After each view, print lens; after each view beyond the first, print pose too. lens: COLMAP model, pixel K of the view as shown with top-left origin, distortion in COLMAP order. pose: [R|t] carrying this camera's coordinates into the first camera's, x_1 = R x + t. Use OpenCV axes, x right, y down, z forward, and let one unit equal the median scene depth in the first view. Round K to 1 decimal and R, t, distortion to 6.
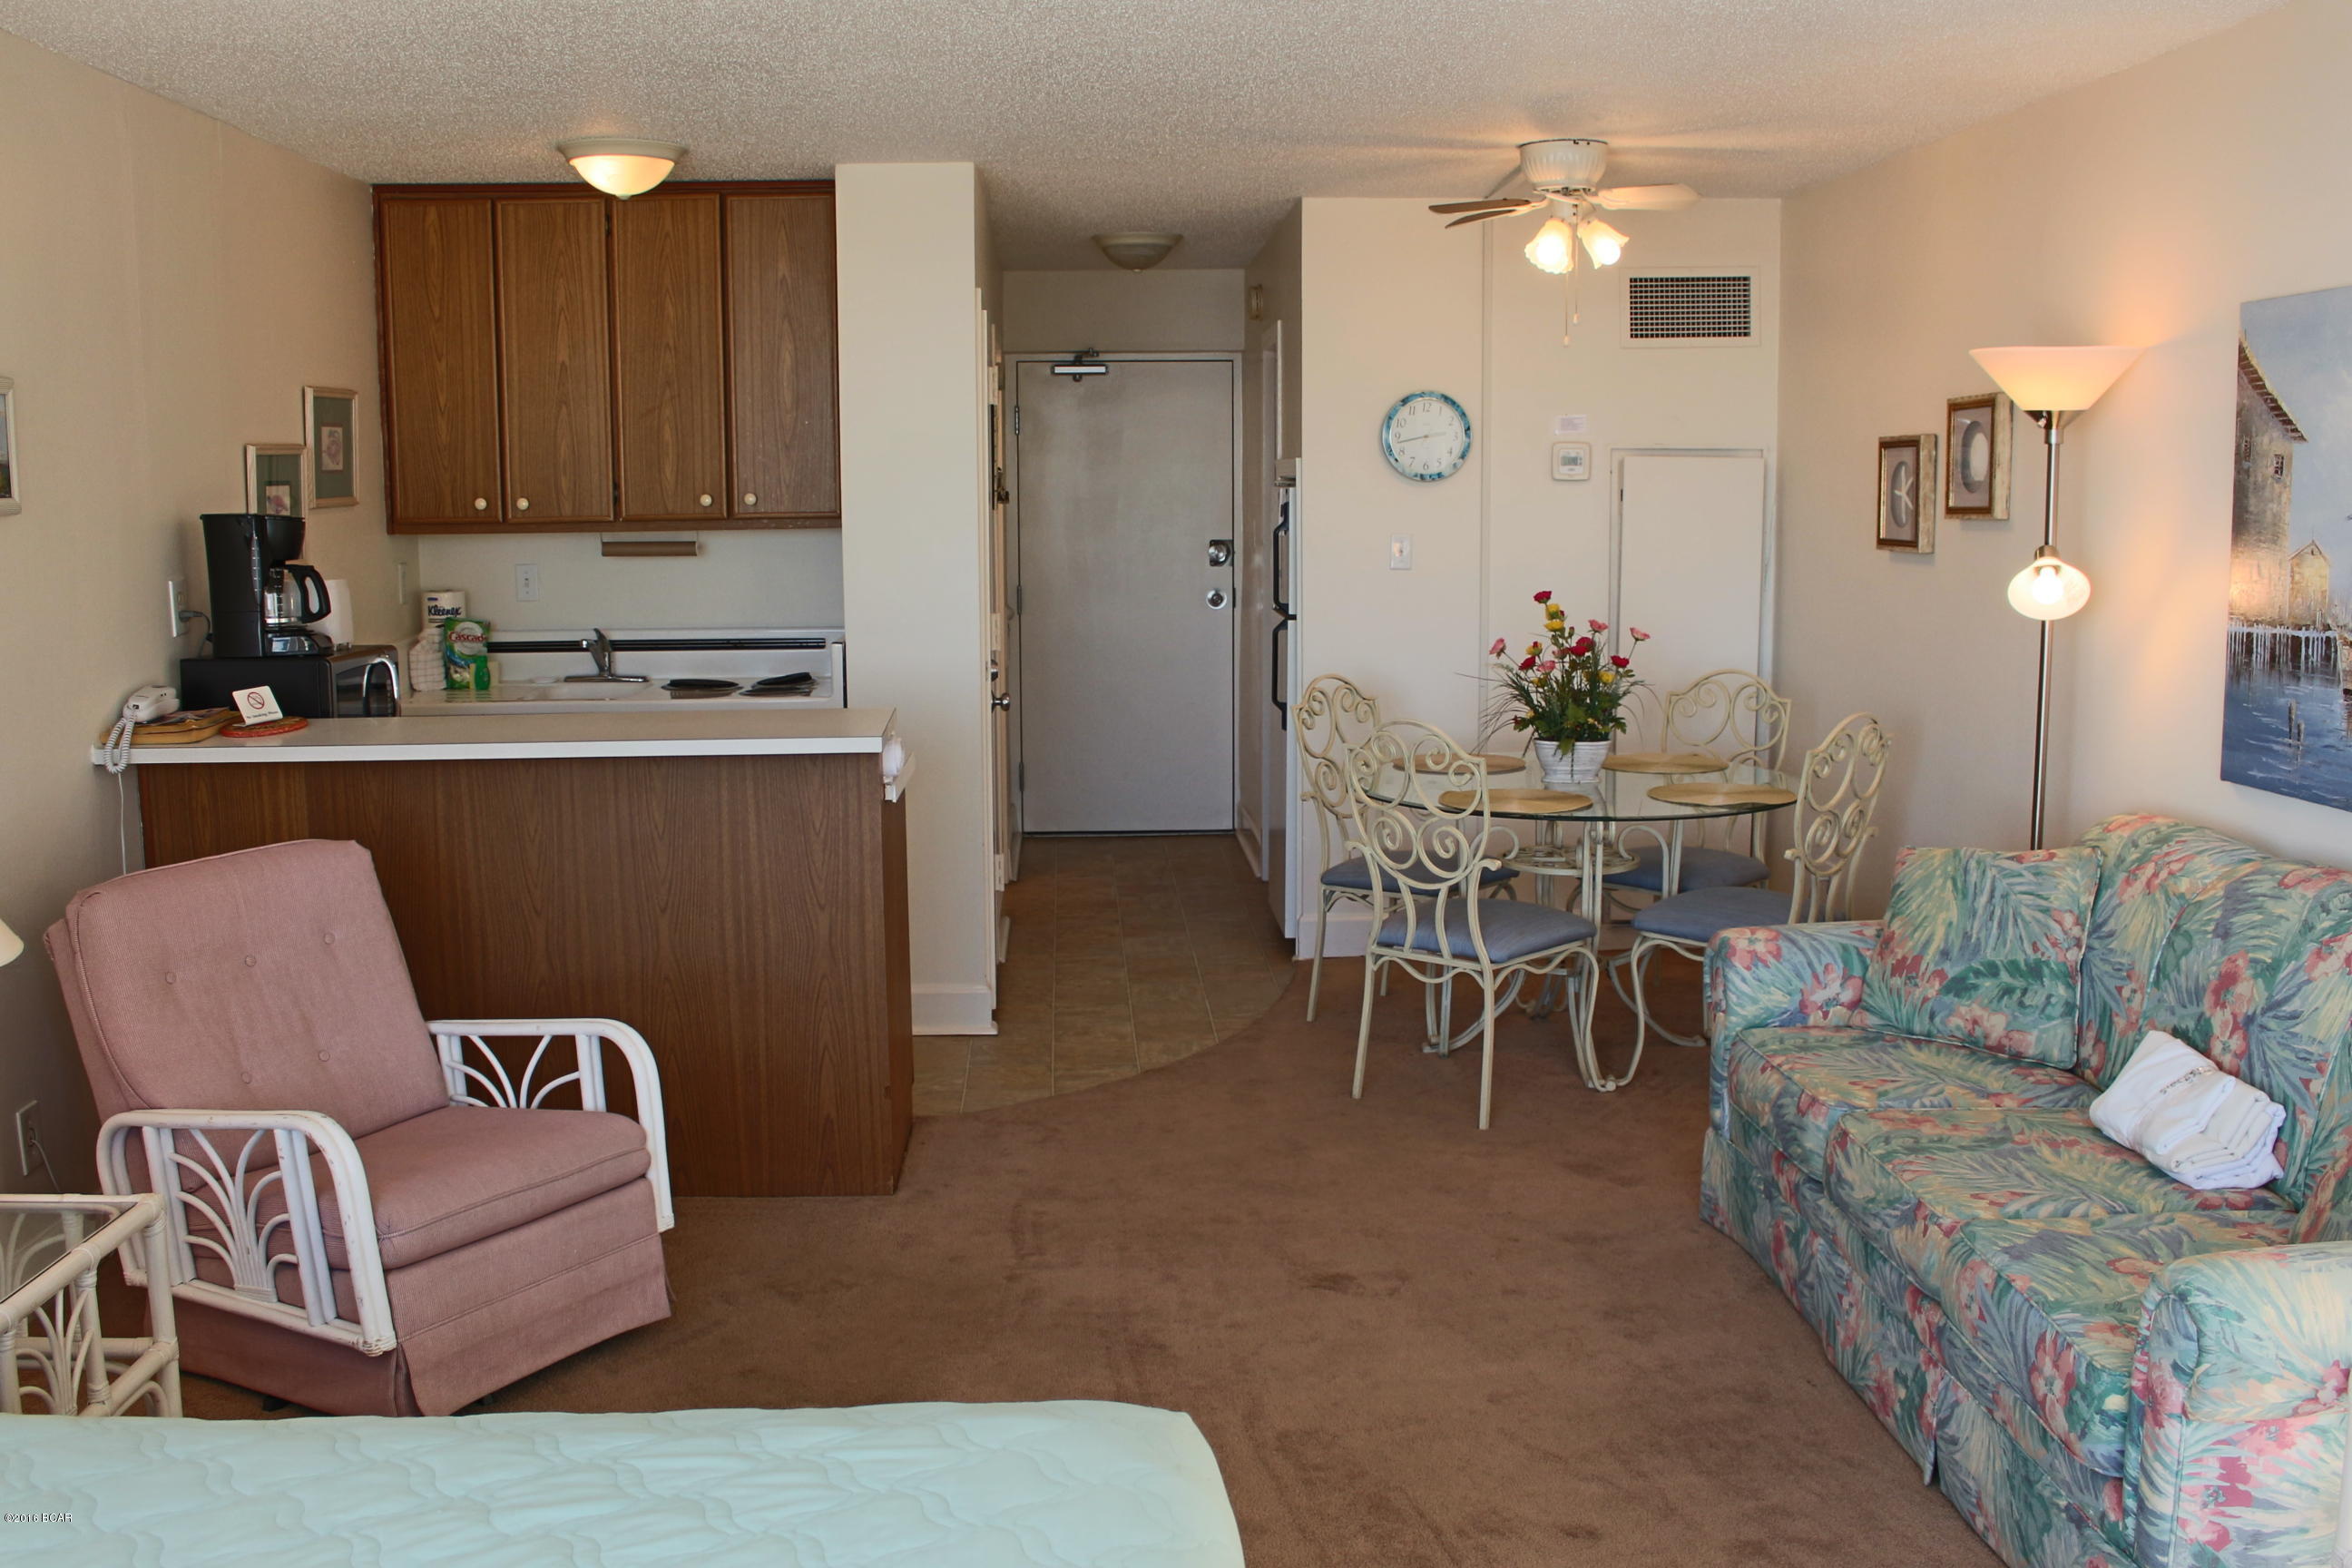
lens RADIAL K [[2164.8, 0, 1171.3], [0, 2164.8, 783.8], [0, 0, 1]] dist [-0.162144, 0.132244]
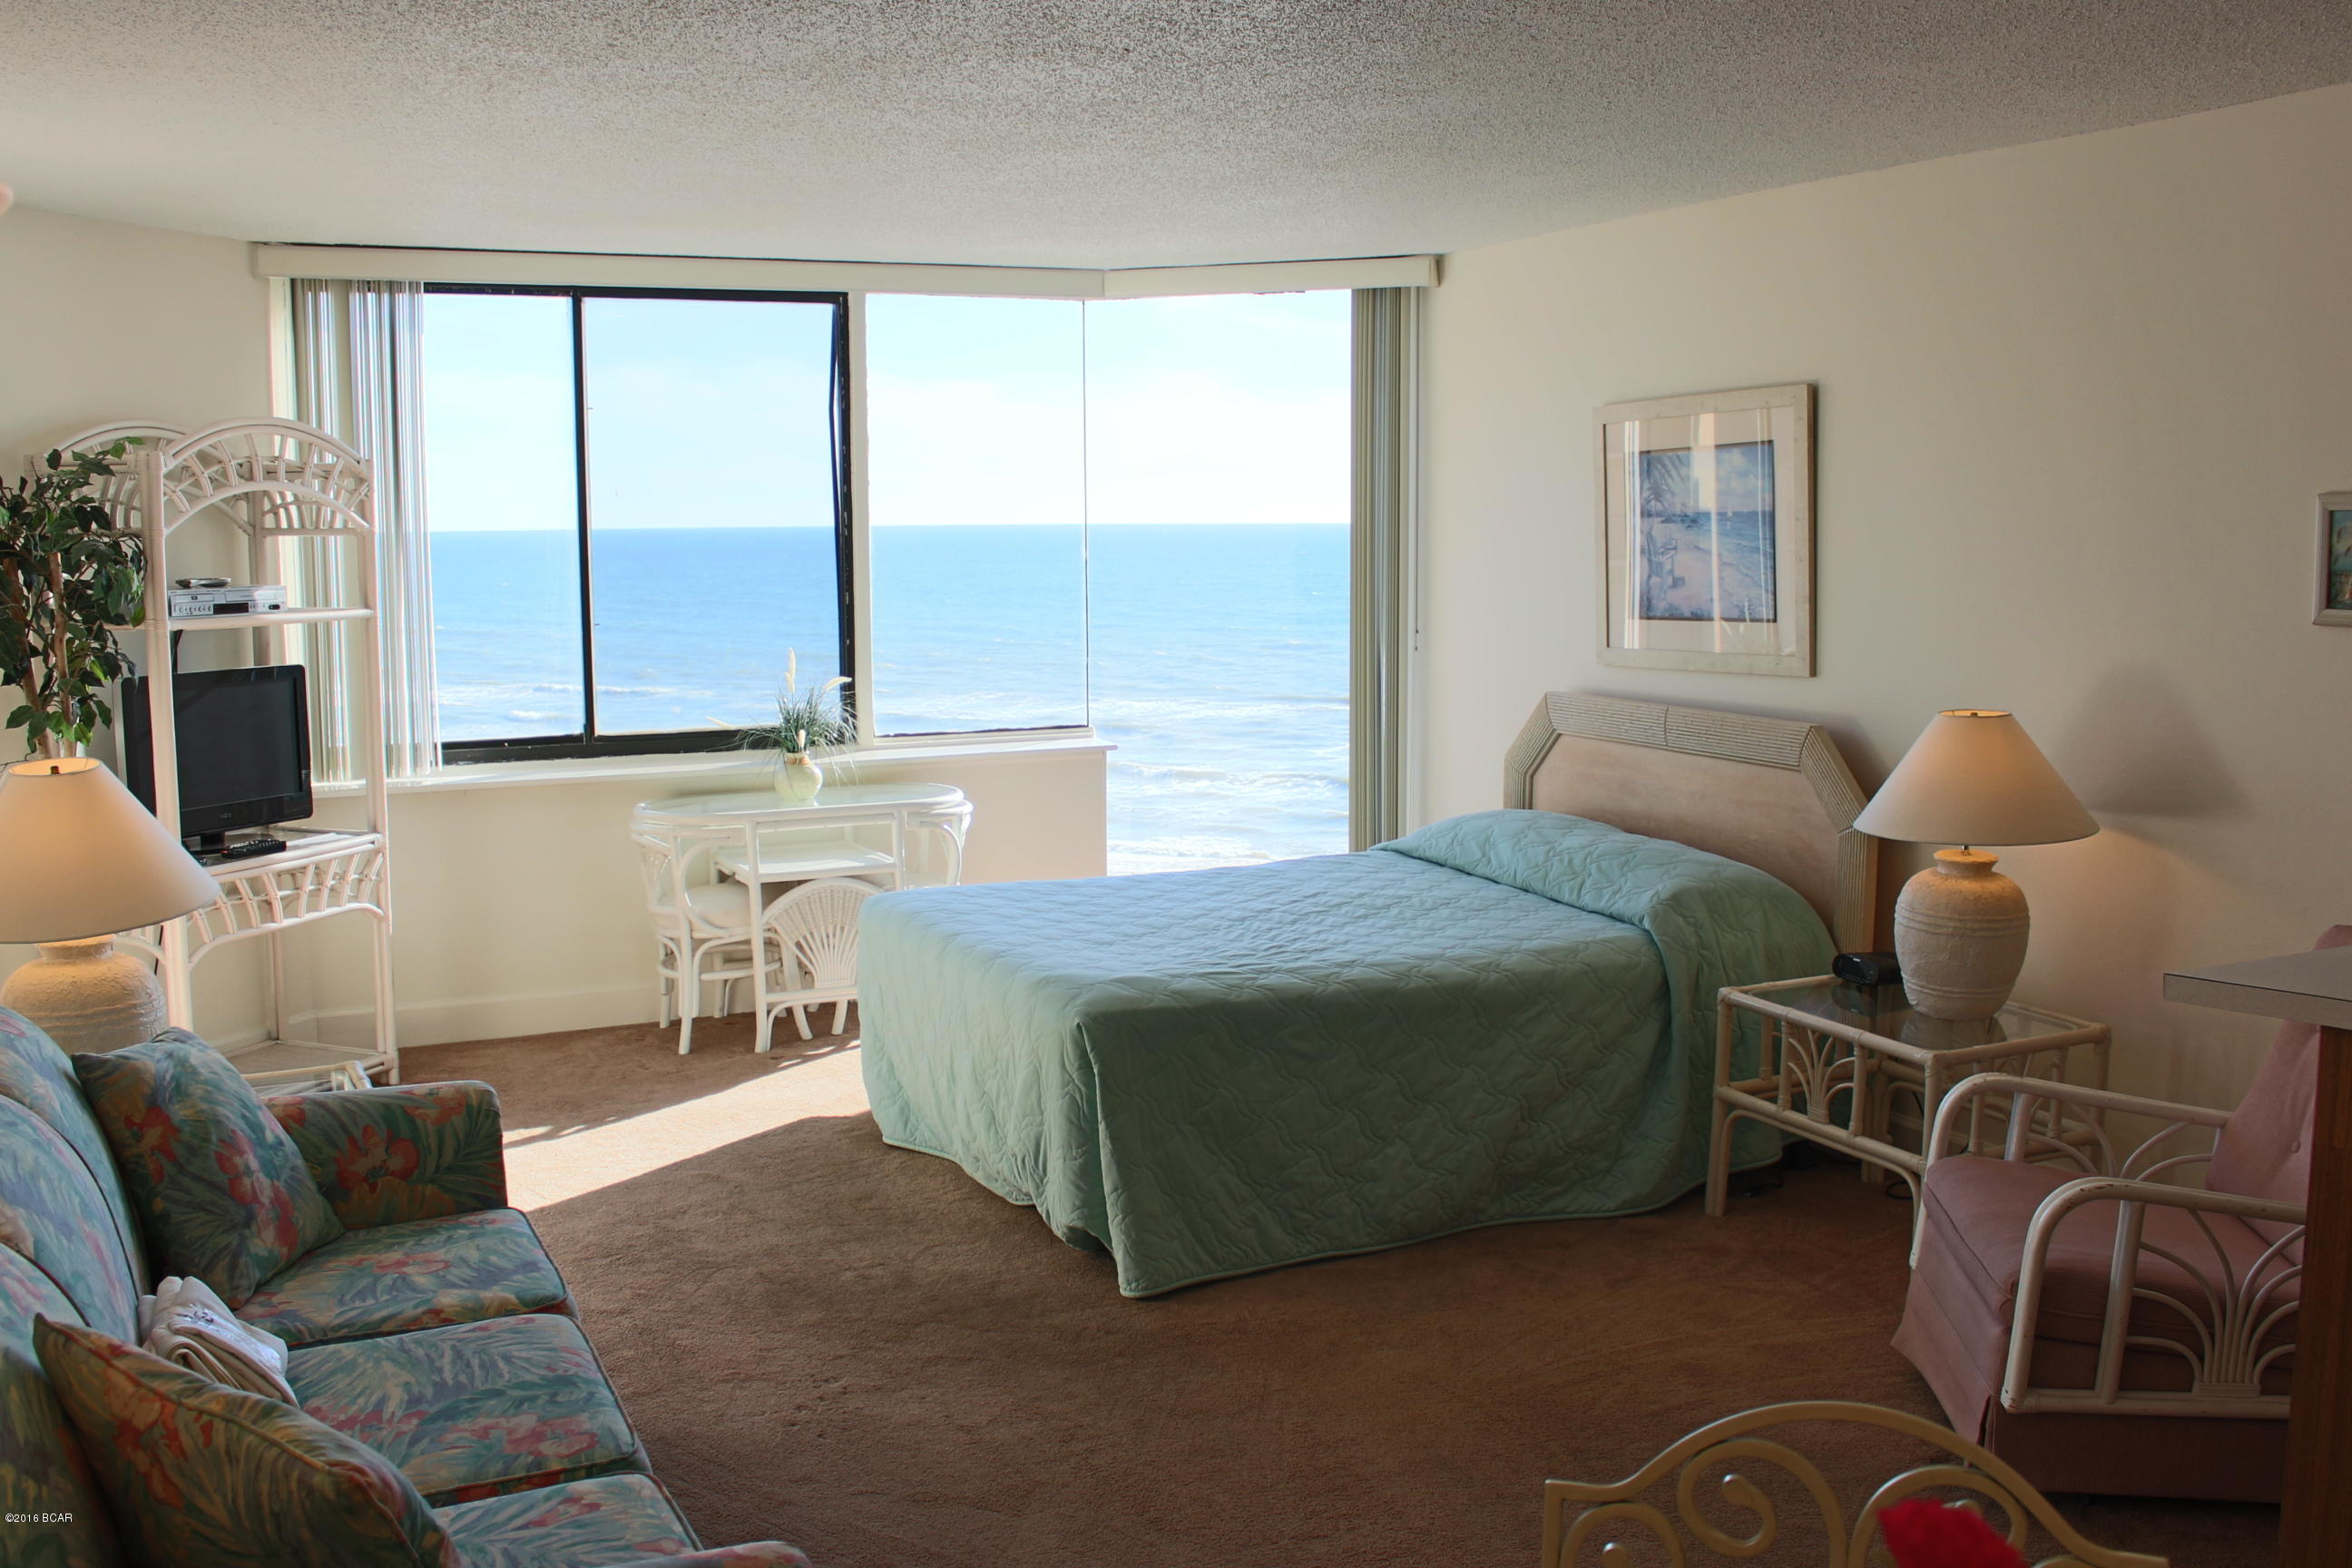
lens RADIAL K [[2164.8, 0, 1171.3], [0, 2164.8, 783.8], [0, 0, 1]] dist [-0.162144, 0.132244]
pose [[-0.918031, 0.058122, -0.392225, 0.346270], [-0.045932, 0.966950, 0.250793, -0.204718], [0.393839, 0.248252, -0.885021, 1.372634]]
